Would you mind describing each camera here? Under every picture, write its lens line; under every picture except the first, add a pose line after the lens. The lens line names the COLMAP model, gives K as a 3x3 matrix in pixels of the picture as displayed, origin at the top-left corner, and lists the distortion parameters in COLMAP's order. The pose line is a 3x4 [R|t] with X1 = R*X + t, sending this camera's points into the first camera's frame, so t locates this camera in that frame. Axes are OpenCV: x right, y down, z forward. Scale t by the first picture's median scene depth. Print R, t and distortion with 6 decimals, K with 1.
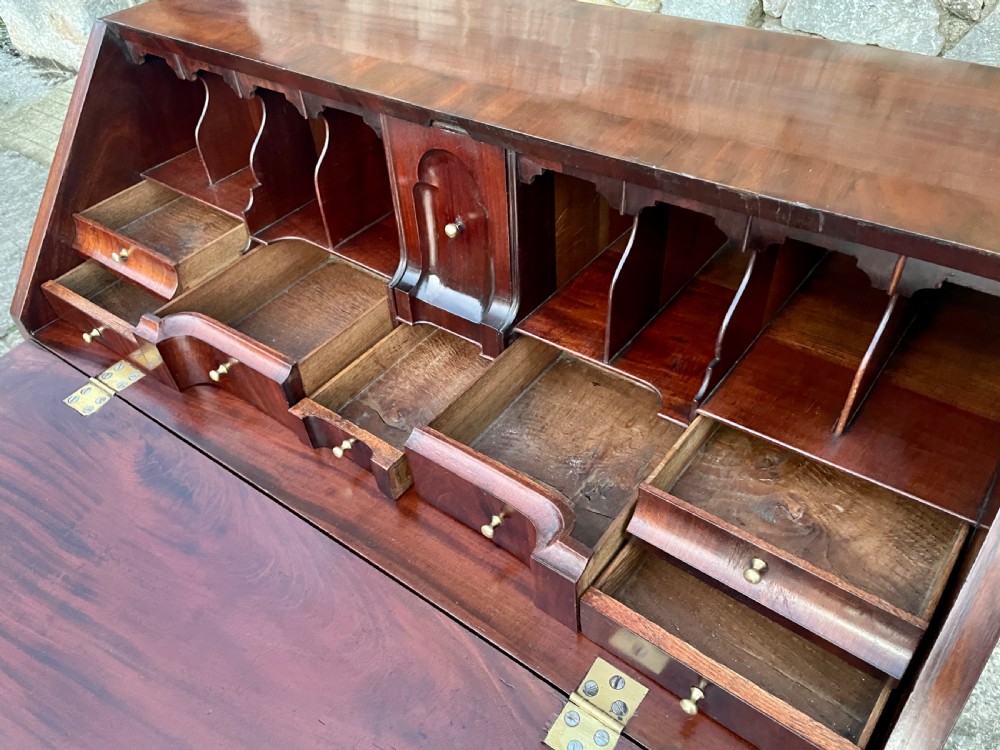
lens RADIAL K [[797.9, 0, 491.0], [0, 797.9, 391.3], [0, 0, 1]] dist [0.048945, -0.086520]
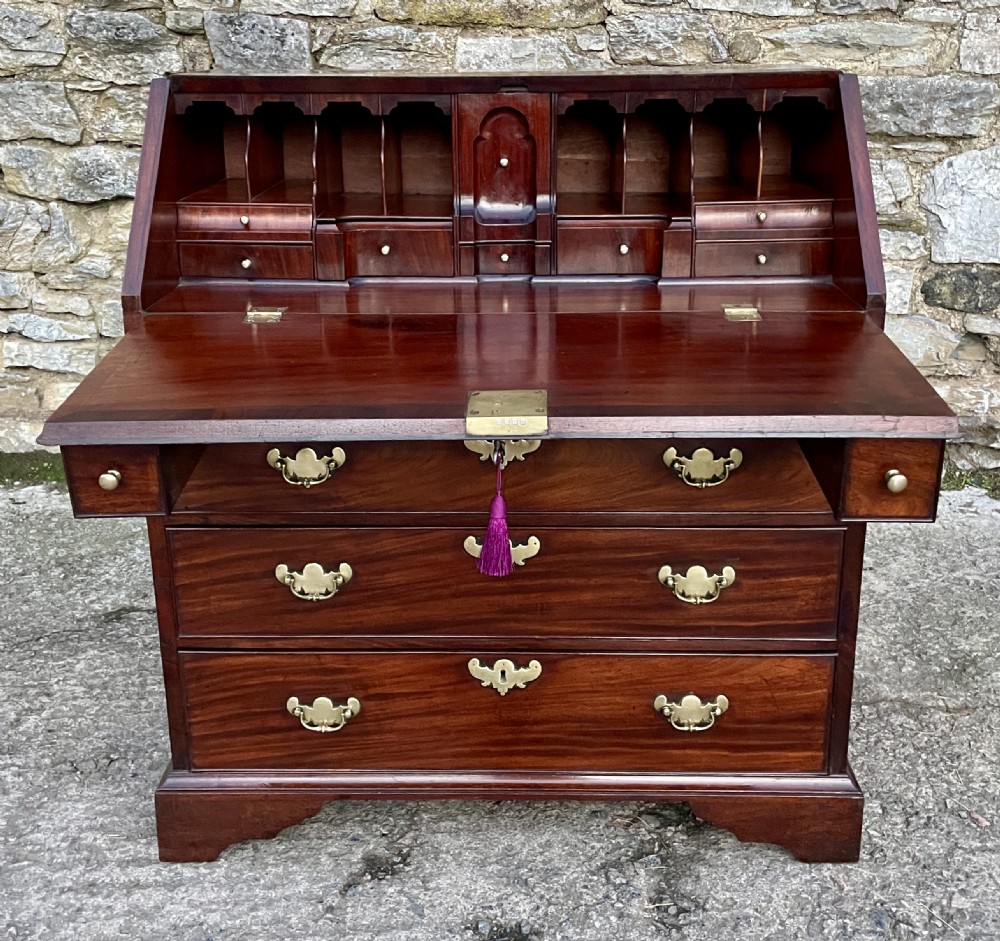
lens RADIAL K [[1176.0, 0, 511.6], [0, 1176.0, 415.4], [0, 0, 1]] dist [0.032268, 0.000000]
pose [[0.794520, -0.116229, 0.596010, -1.364643], [0.373216, 0.867712, -0.328307, 0.922059], [-0.479006, 0.483287, 0.732794, -0.429840]]
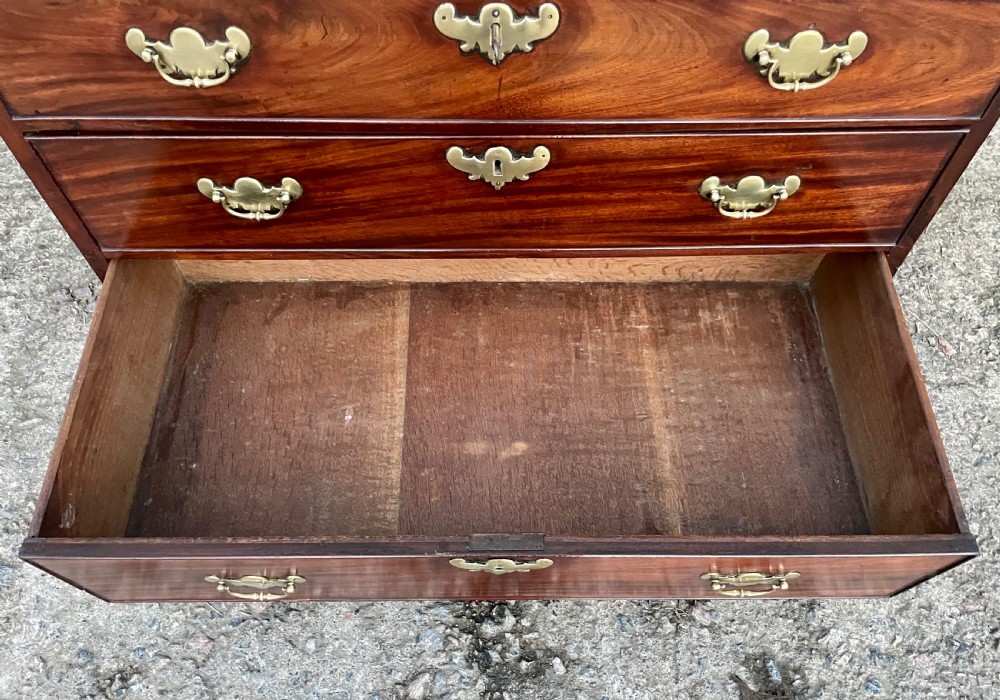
lens RADIAL K [[761.4, 0, 515.9], [0, 761.4, 356.2], [0, 0, 1]] dist [0.057847, -0.081999]
pose [[0.771698, -0.482359, 0.414503, -0.701718], [0.380493, 0.872398, 0.306834, 0.371403], [-0.509615, -0.079068, 0.856762, 0.307031]]
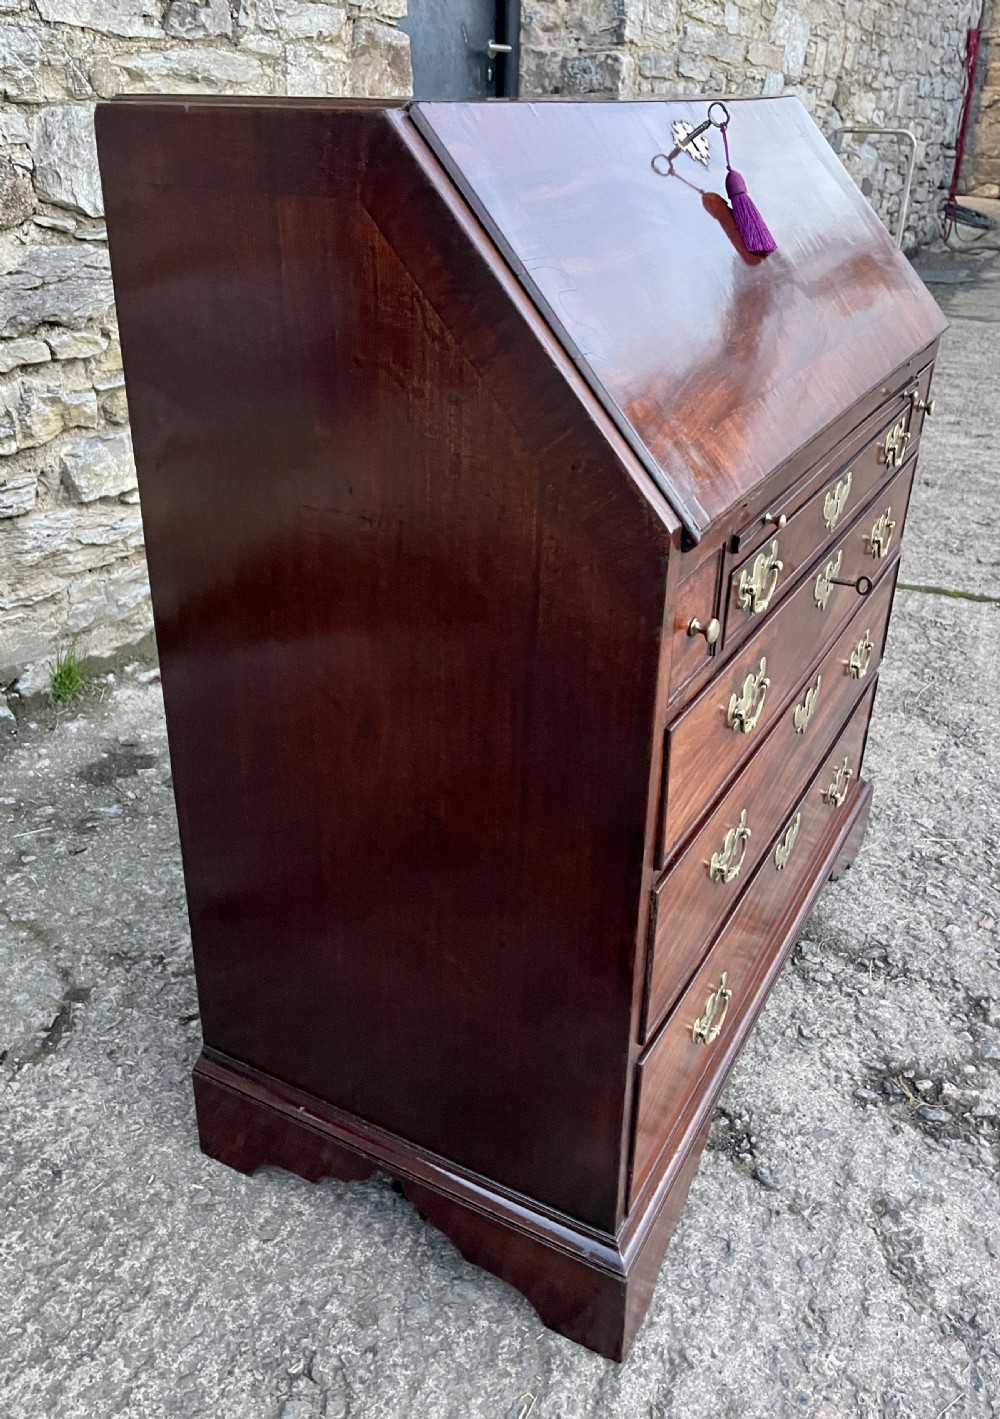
lens RADIAL K [[1164.5, 0, 474.3], [0, 1164.5, 668.7], [0, 0, 1]] dist [0.062043, -0.092739]
pose [[-0.138899, -0.366815, 0.919866, -1.657894], [0.679062, 0.640823, 0.358079, -0.517815], [-0.720820, 0.674383, 0.160080, 1.229932]]
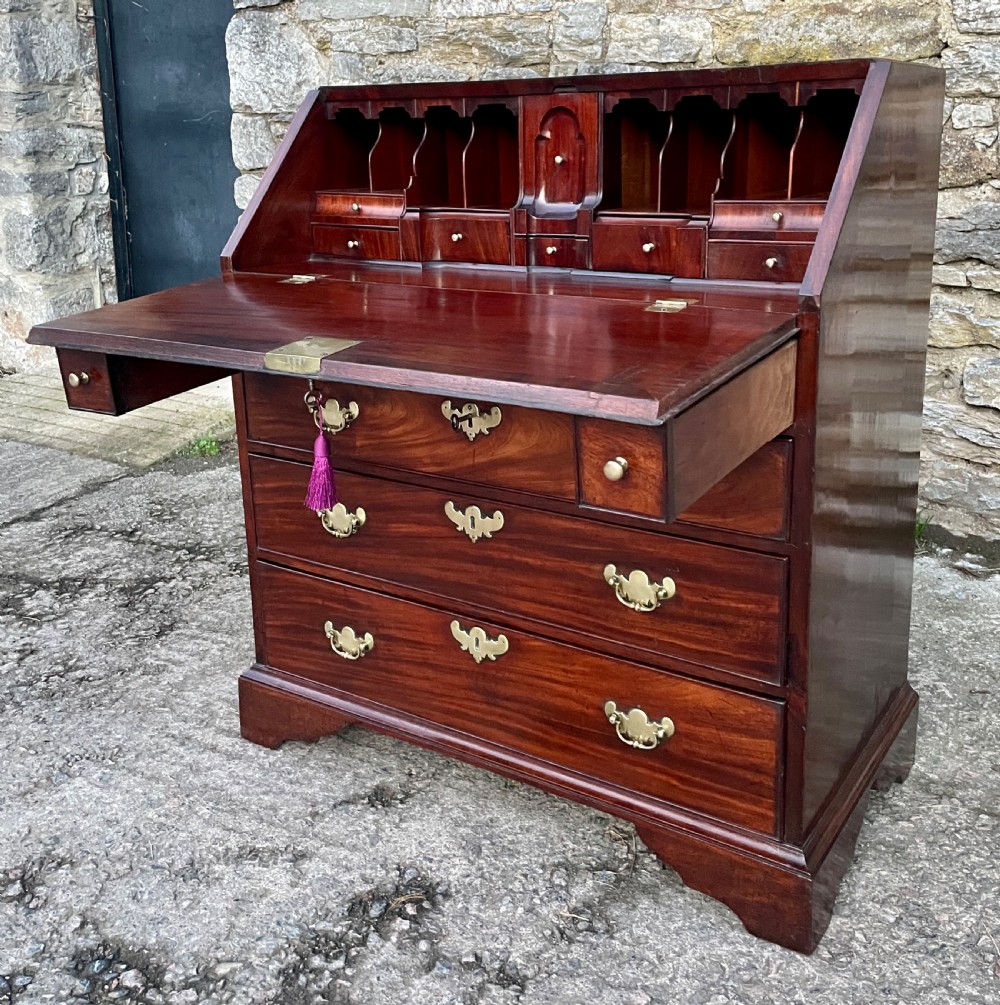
lens RADIAL K [[1102.4, 0, 550.0], [0, 1102.4, 400.6], [0, 0, 1]] dist [0.021428, 0.000000]
pose [[0.993239, 0.034655, 0.110798, -0.279337], [0.024963, 0.868321, -0.495374, 1.259687], [-0.113375, 0.494790, 0.861585, -0.666390]]
